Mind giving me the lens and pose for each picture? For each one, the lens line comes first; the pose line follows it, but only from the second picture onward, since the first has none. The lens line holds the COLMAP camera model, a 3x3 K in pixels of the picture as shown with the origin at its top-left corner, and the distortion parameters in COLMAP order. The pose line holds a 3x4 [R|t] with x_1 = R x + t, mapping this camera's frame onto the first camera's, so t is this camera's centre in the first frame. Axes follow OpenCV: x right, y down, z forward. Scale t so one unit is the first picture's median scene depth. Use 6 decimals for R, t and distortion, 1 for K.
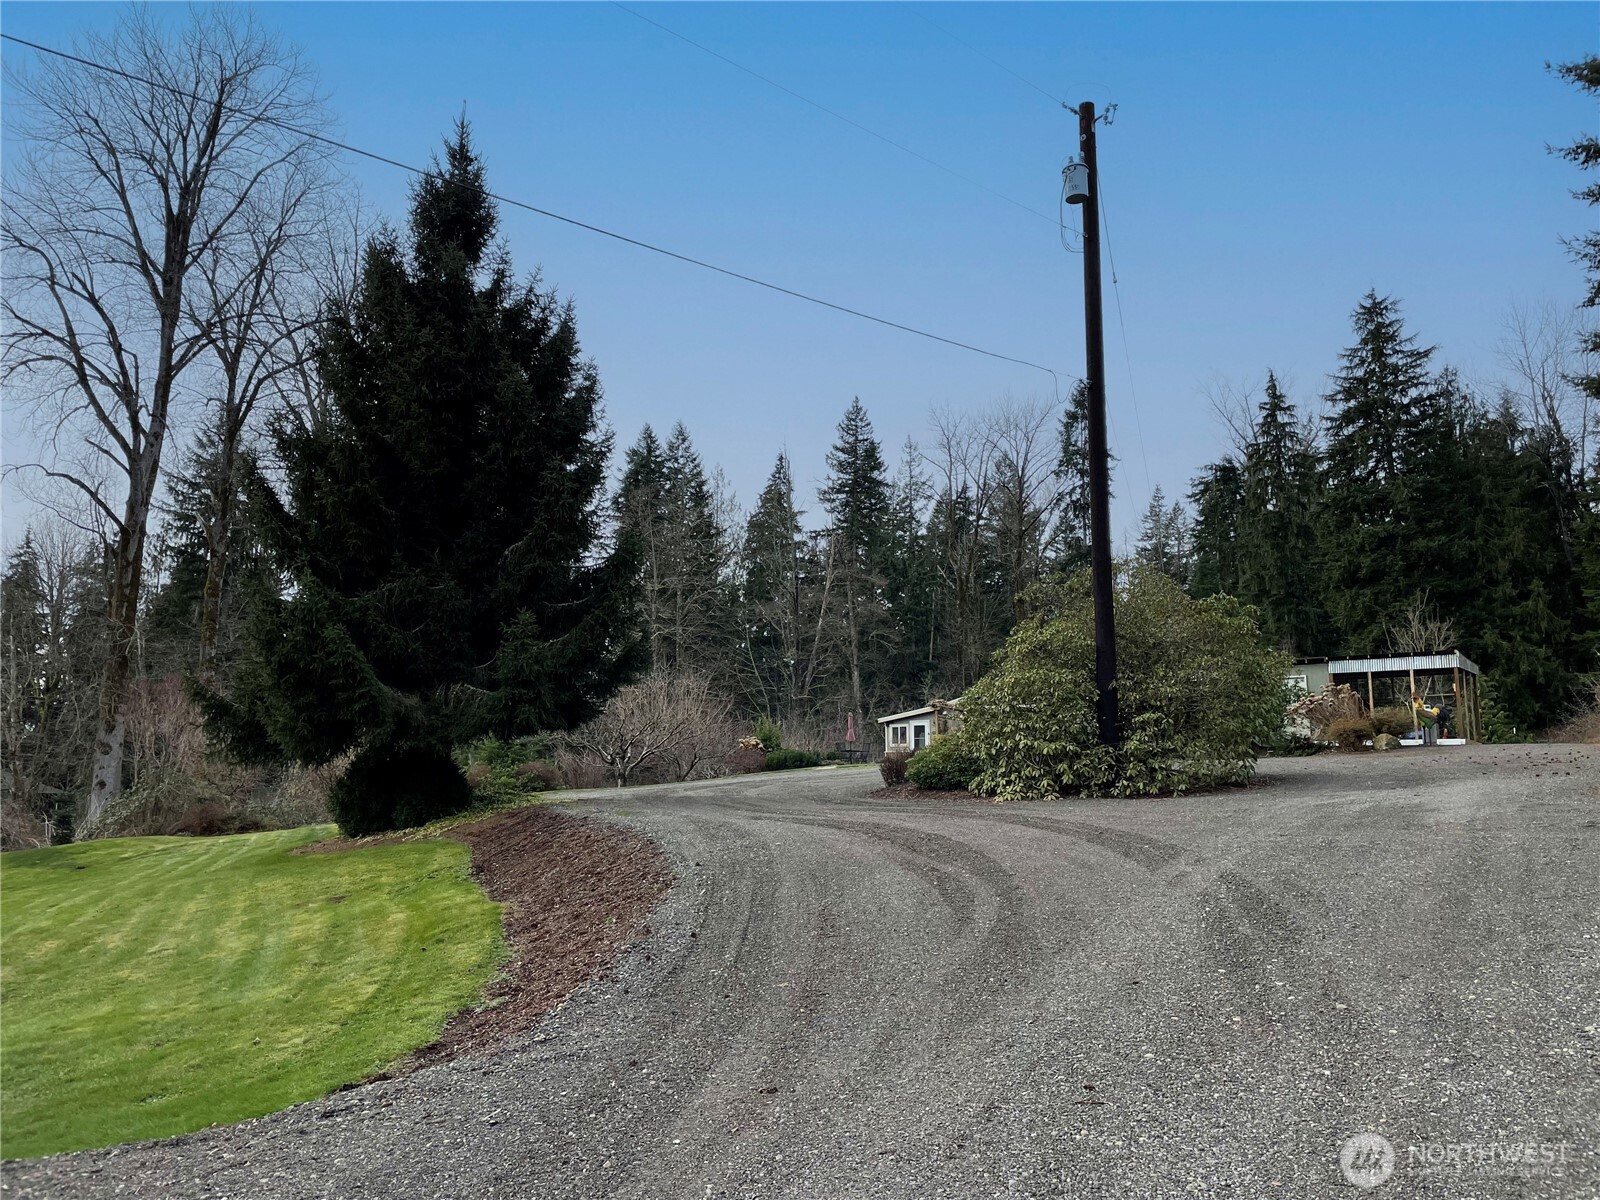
lens RADIAL K [[1204.8, 0, 794.8], [0, 1204.8, 594.1], [0, 0, 1]] dist [0.079773, -0.110220]
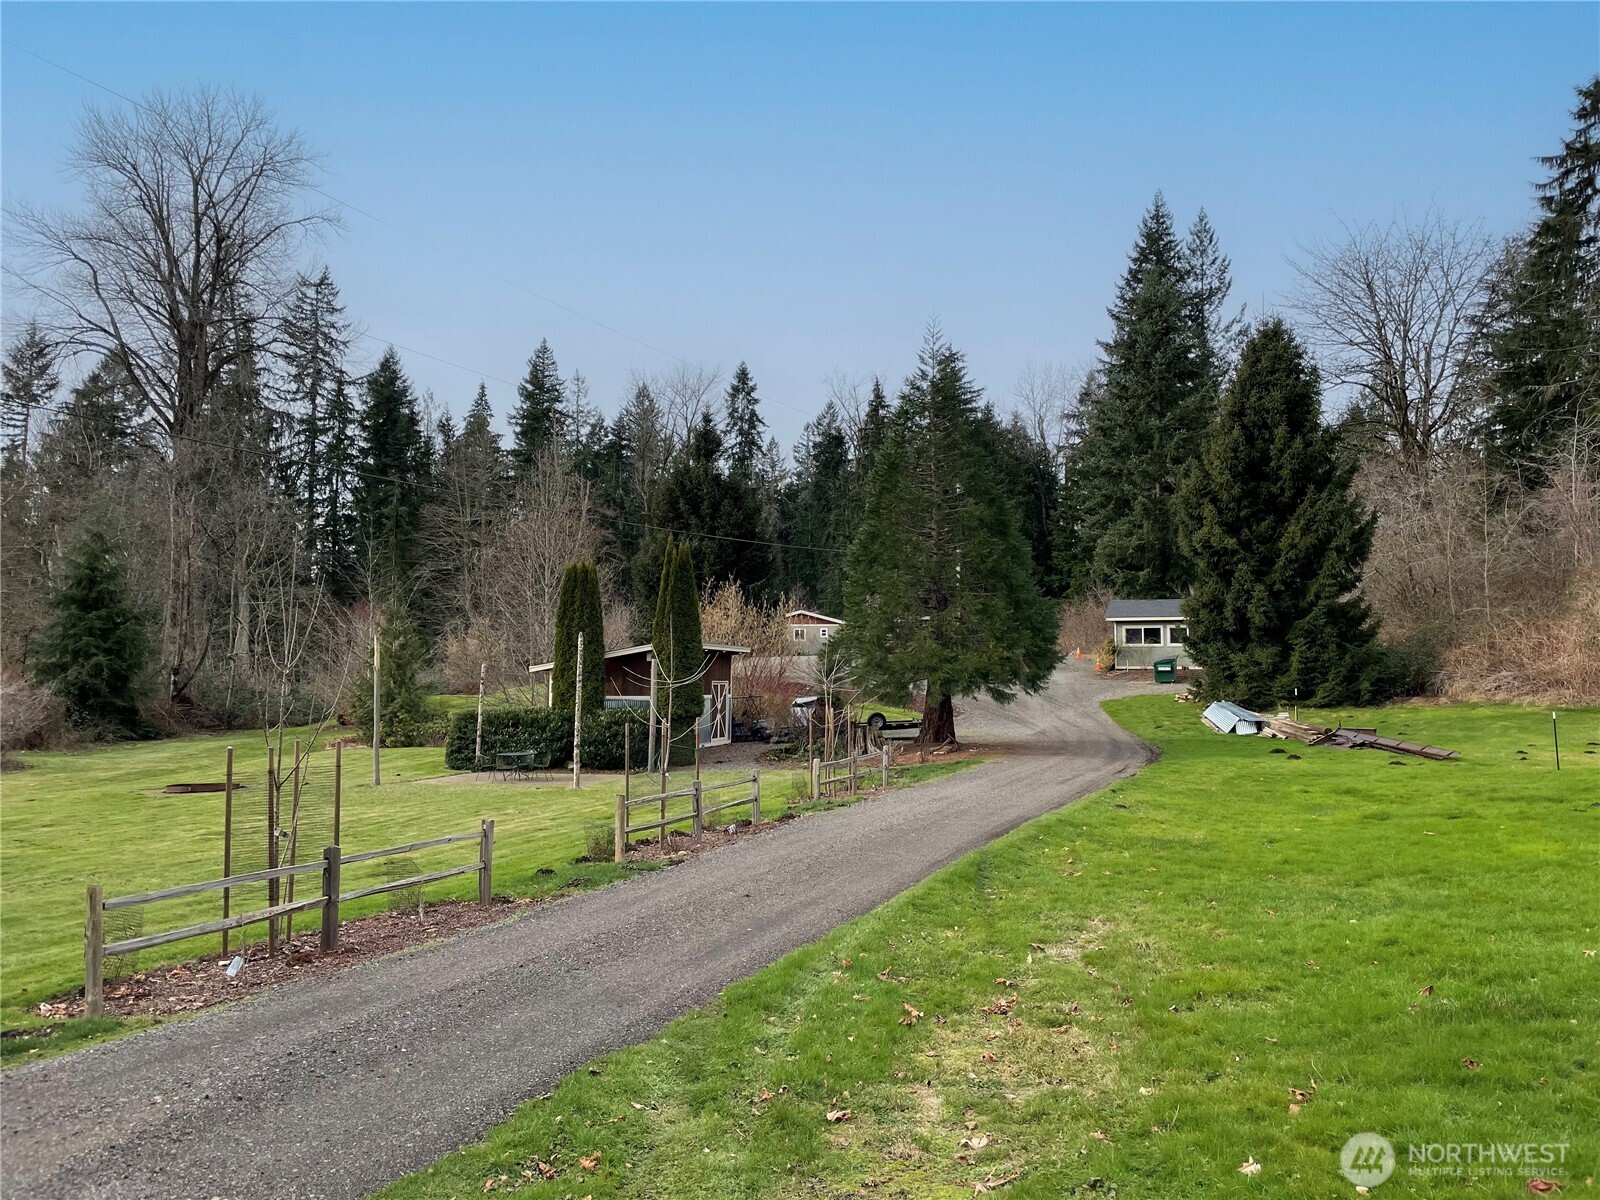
lens RADIAL K [[1204.8, 0, 808.0], [0, 1204.8, 591.3], [0, 0, 1]] dist [0.079773, -0.110220]
pose [[0.922277, 0.025022, 0.385720, -0.187732], [-0.064088, 0.993989, 0.088757, -0.044743], [-0.381181, -0.106578, 0.918337, -0.250791]]
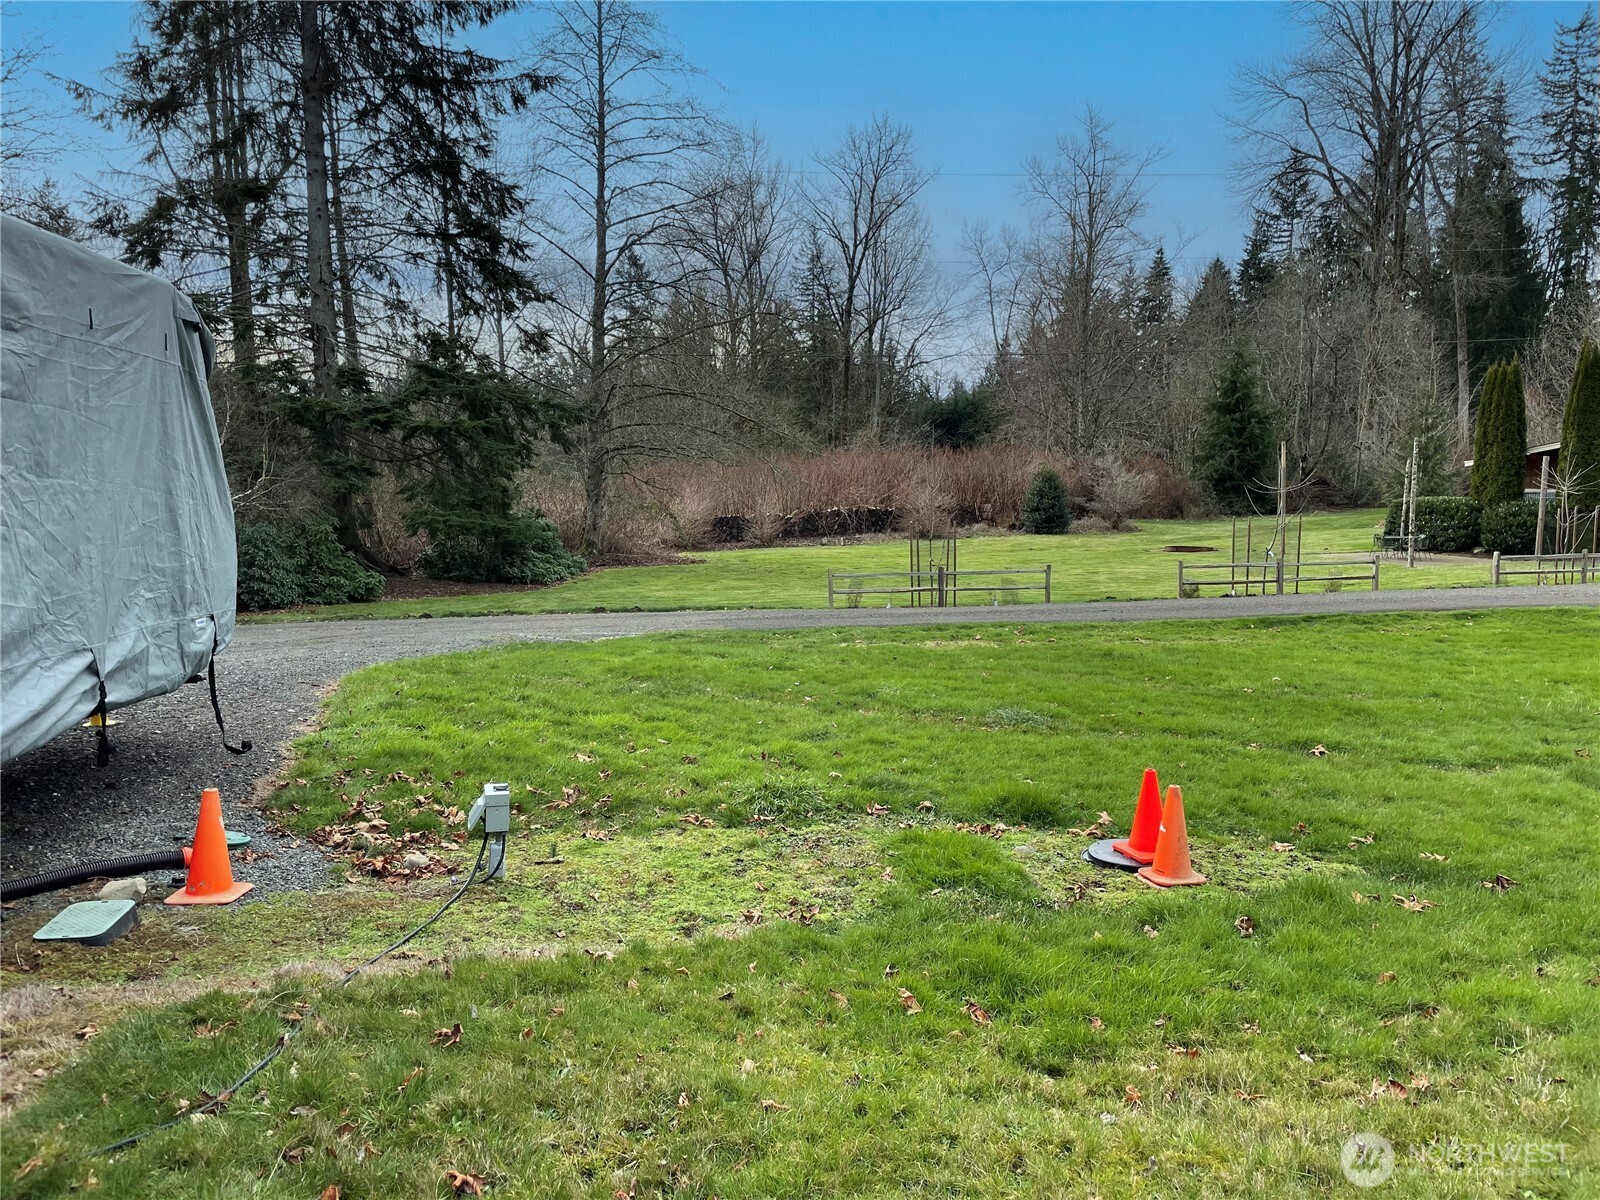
lens RADIAL K [[1204.8, 0, 795.1], [0, 1204.8, 587.7], [0, 0, 1]] dist [0.079773, -0.110220]
pose [[0.810574, 0.049502, -0.583540, -0.099587], [0.114430, 0.963827, 0.240713, -0.061776], [0.574347, -0.261890, 0.775589, -0.320166]]
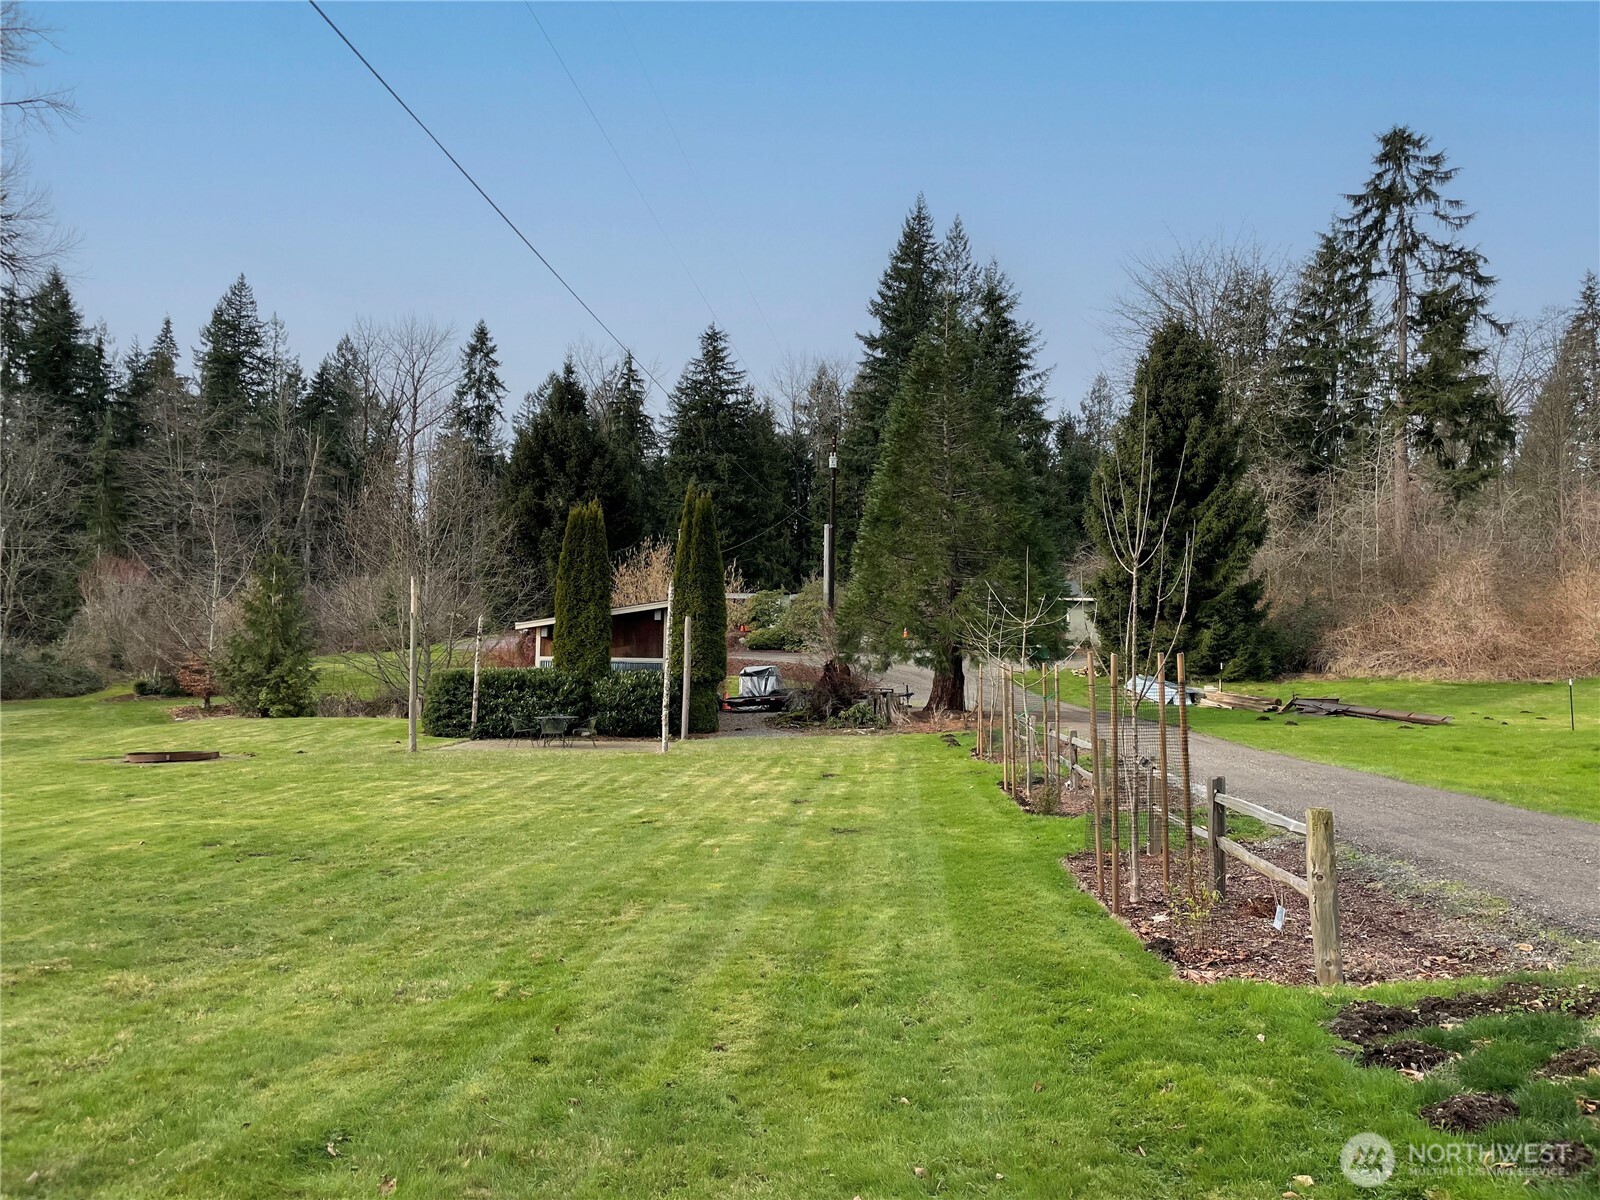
lens RADIAL K [[1204.8, 0, 815.3], [0, 1204.8, 599.4], [0, 0, 1]] dist [0.079773, -0.110220]
pose [[0.781260, 0.044058, 0.622649, -0.241805], [-0.119936, 0.989515, 0.080470, -0.031626], [-0.612575, -0.137546, 0.778352, -0.205006]]
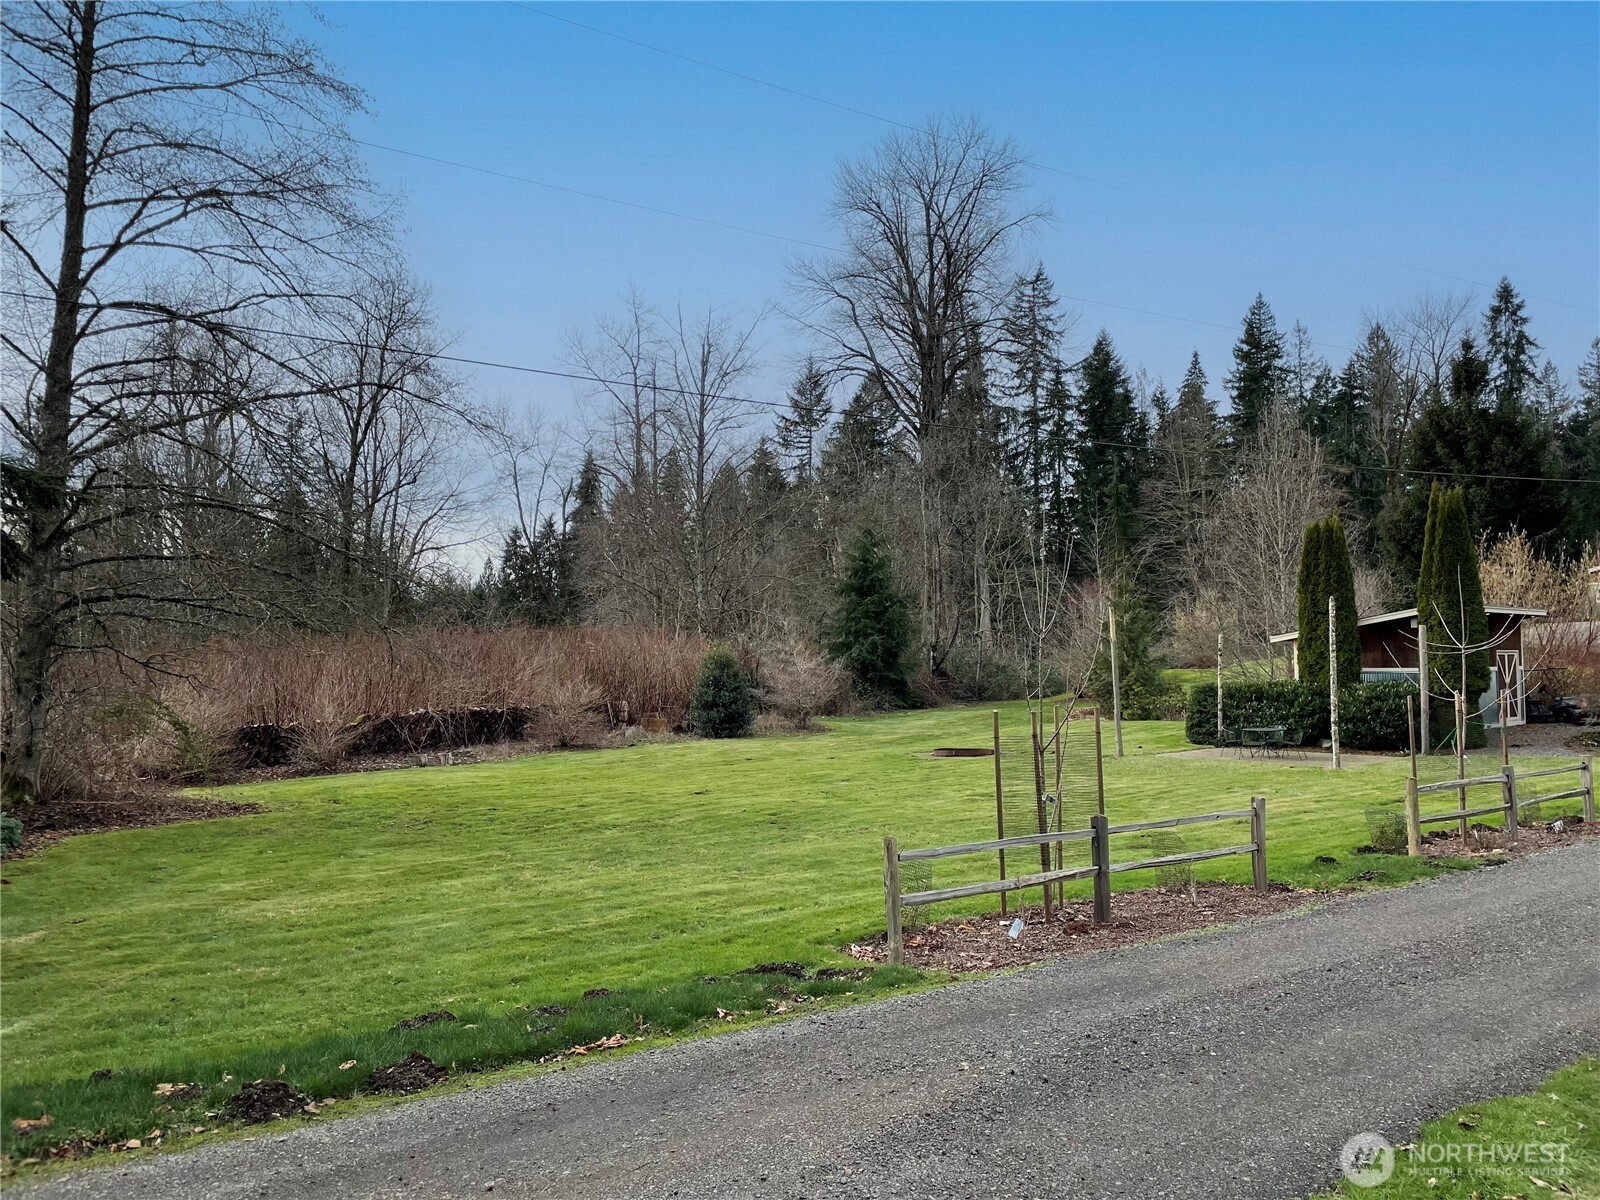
lens RADIAL K [[1204.8, 0, 802.4], [0, 1204.8, 587.8], [0, 0, 1]] dist [0.079773, -0.110220]
pose [[0.982432, -0.027268, -0.184619, -0.189088], [0.048285, 0.992722, 0.110321, -0.042824], [0.180267, -0.117297, 0.976599, -0.244467]]
